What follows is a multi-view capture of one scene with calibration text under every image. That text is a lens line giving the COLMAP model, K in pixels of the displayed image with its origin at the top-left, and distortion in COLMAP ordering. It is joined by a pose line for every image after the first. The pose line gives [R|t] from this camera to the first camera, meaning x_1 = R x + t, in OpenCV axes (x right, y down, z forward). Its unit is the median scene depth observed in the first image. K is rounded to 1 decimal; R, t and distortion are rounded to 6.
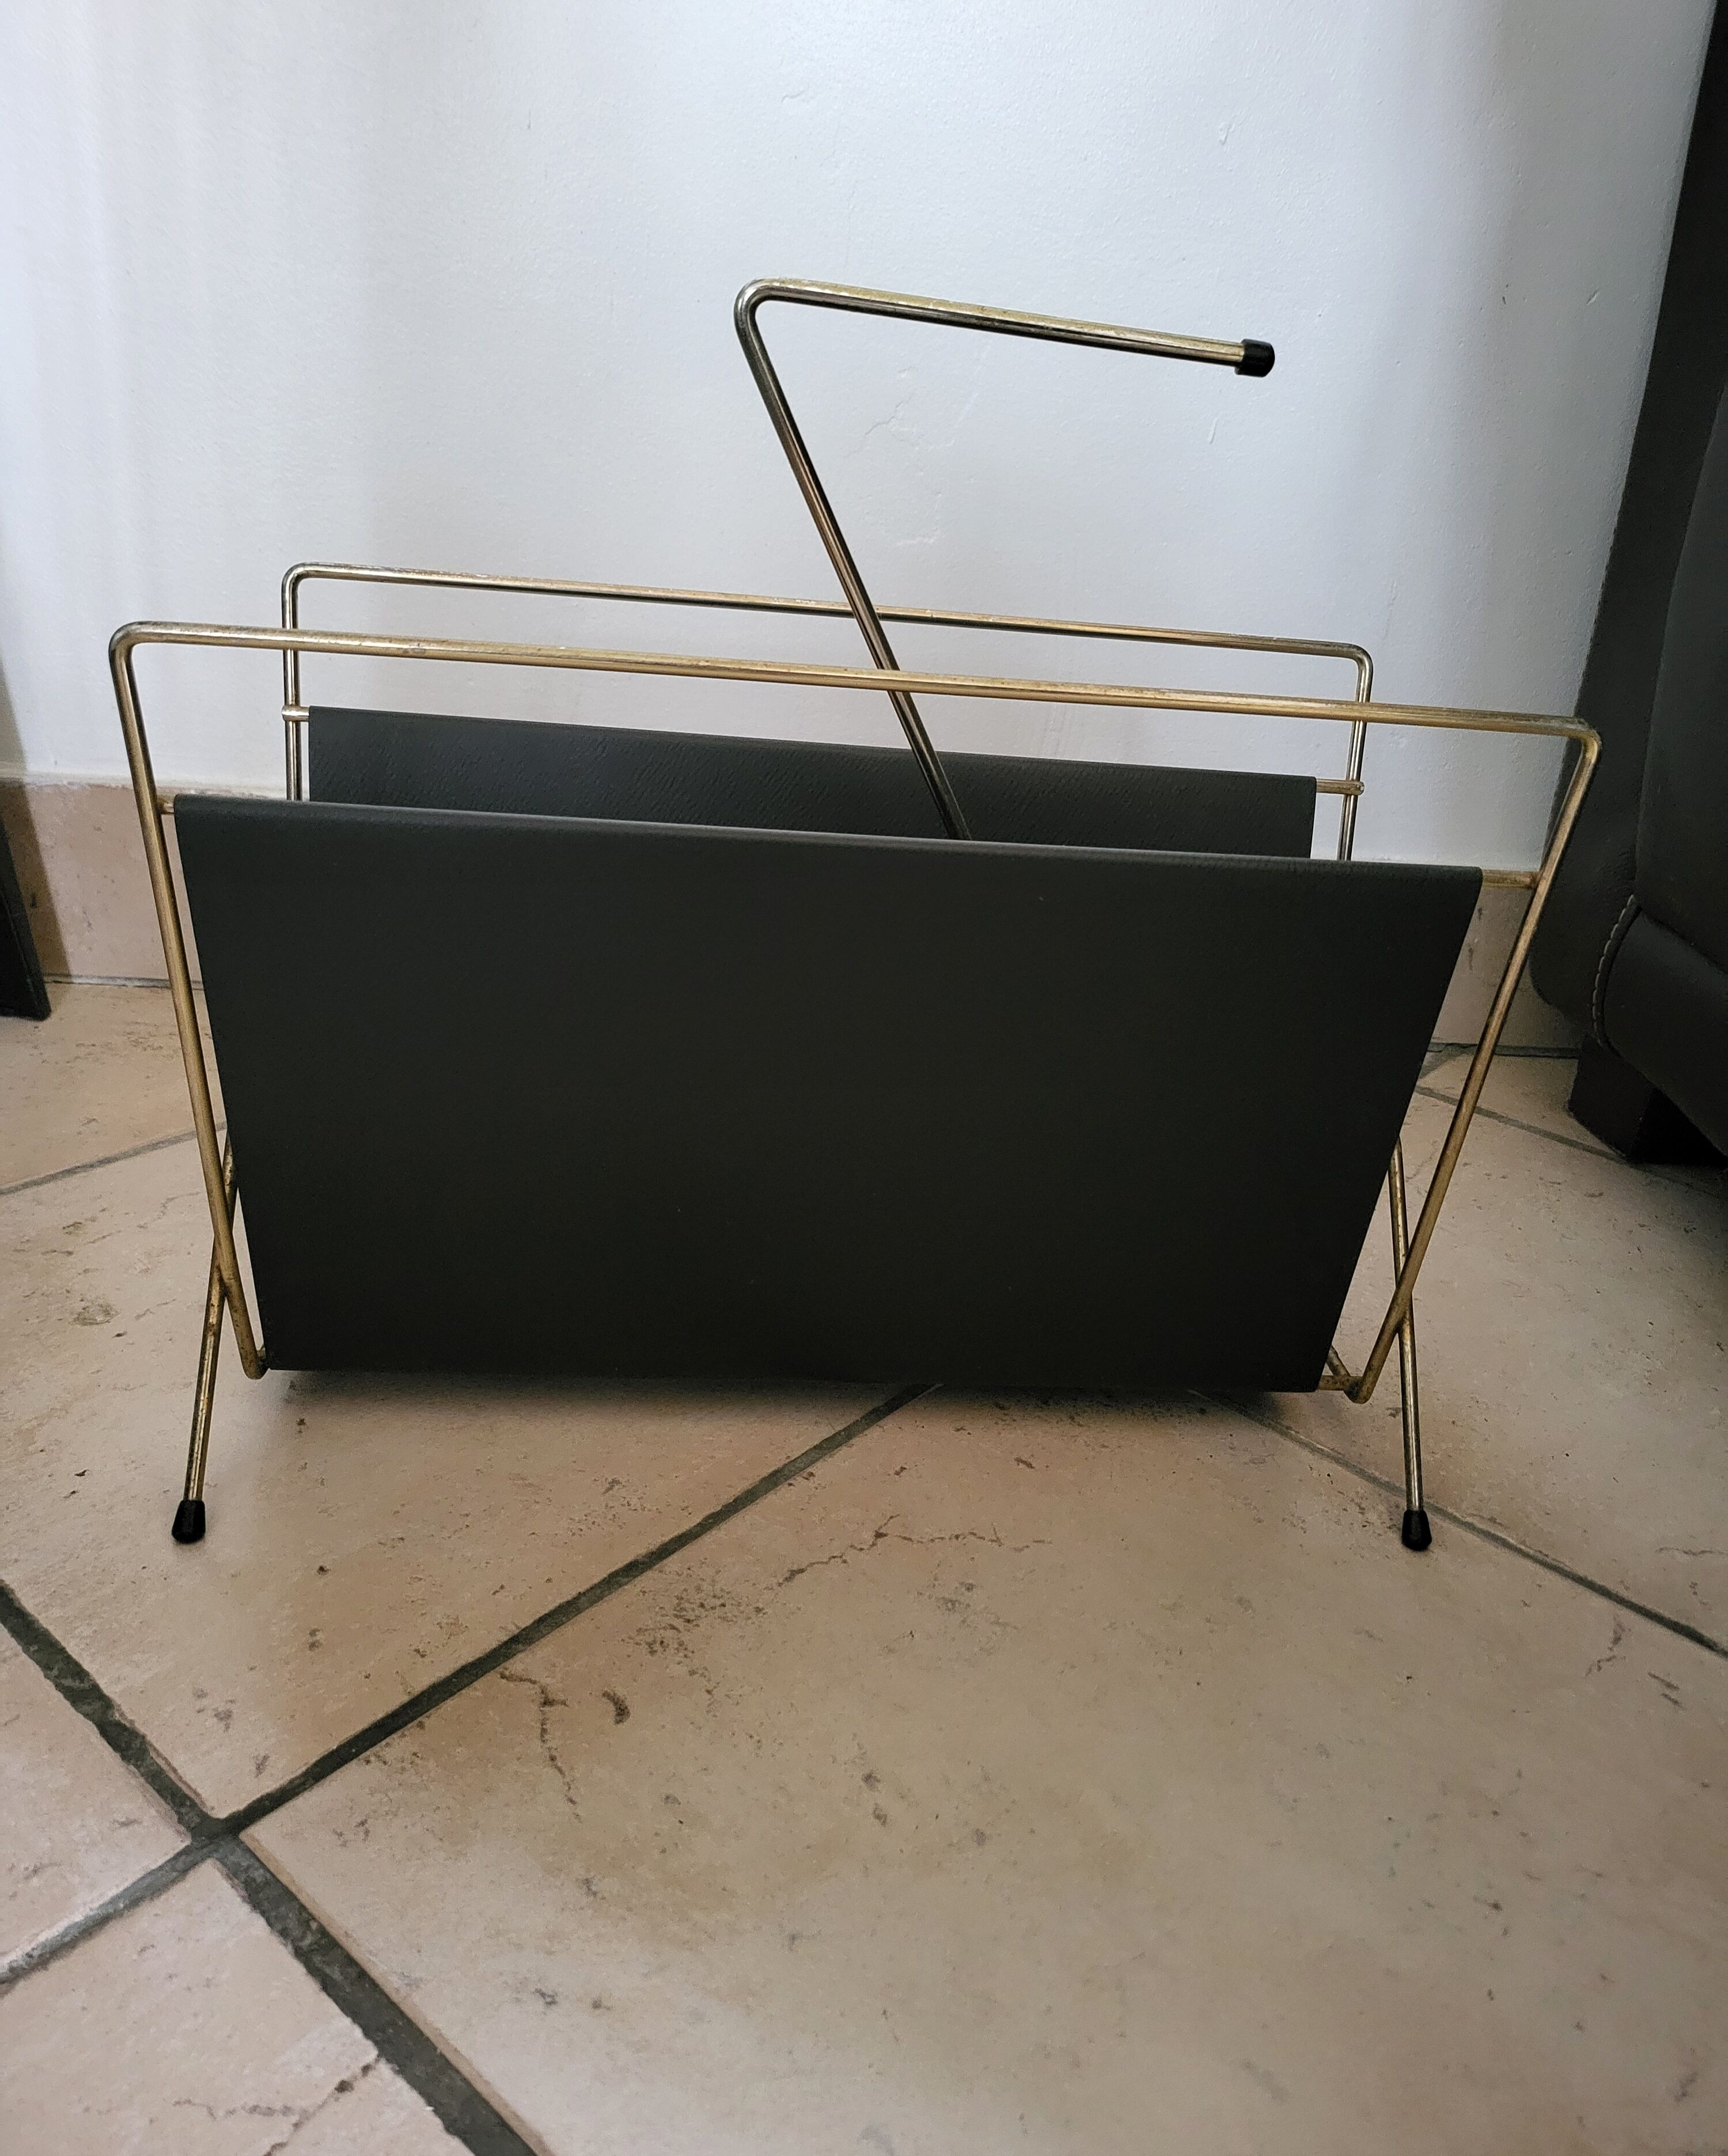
lens RADIAL K [[1590.0, 0, 885.9], [0, 1590.0, 1085.5], [0, 0, 1]] dist [0.039519, -0.054963]
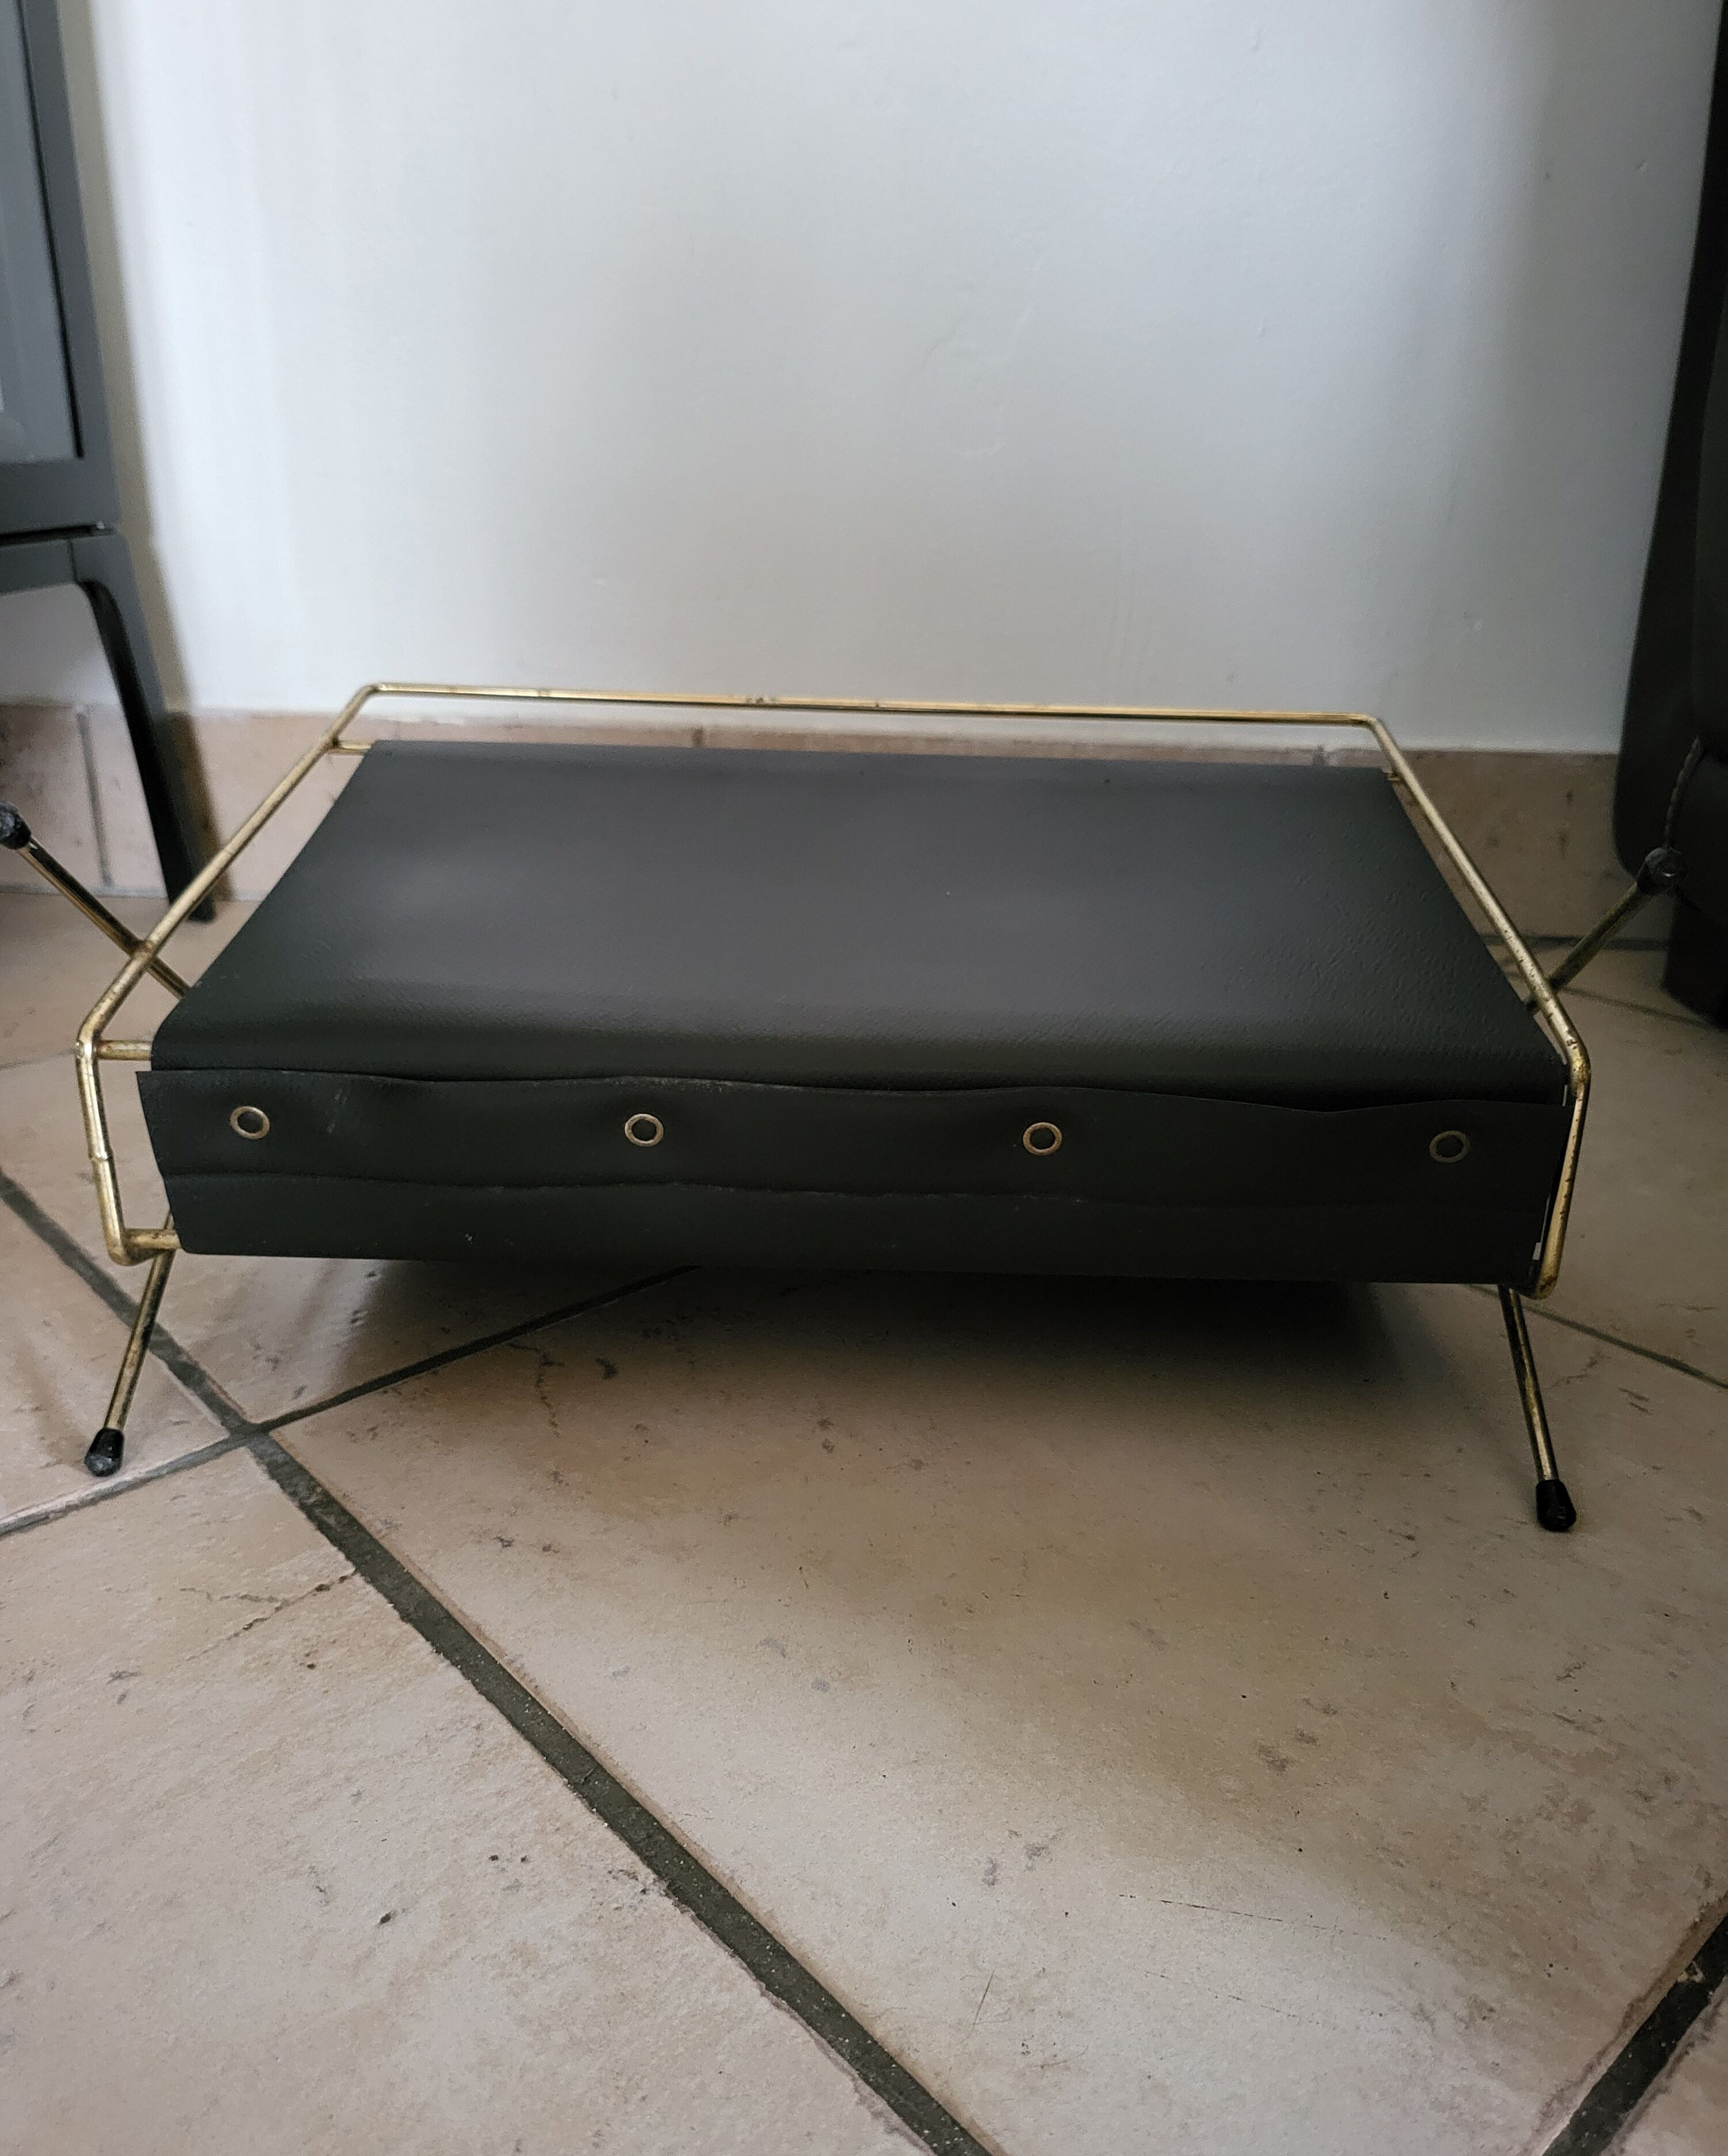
lens RADIAL K [[1609.4, 0, 858.8], [0, 1609.4, 1068.5], [0, 0, 1]] dist [0.035662, -0.051473]
pose [[0.989277, -0.013257, -0.145452, 0.176964], [0.004862, 0.998309, -0.057923, 0.256831], [0.145974, 0.056595, 0.987668, -0.097204]]
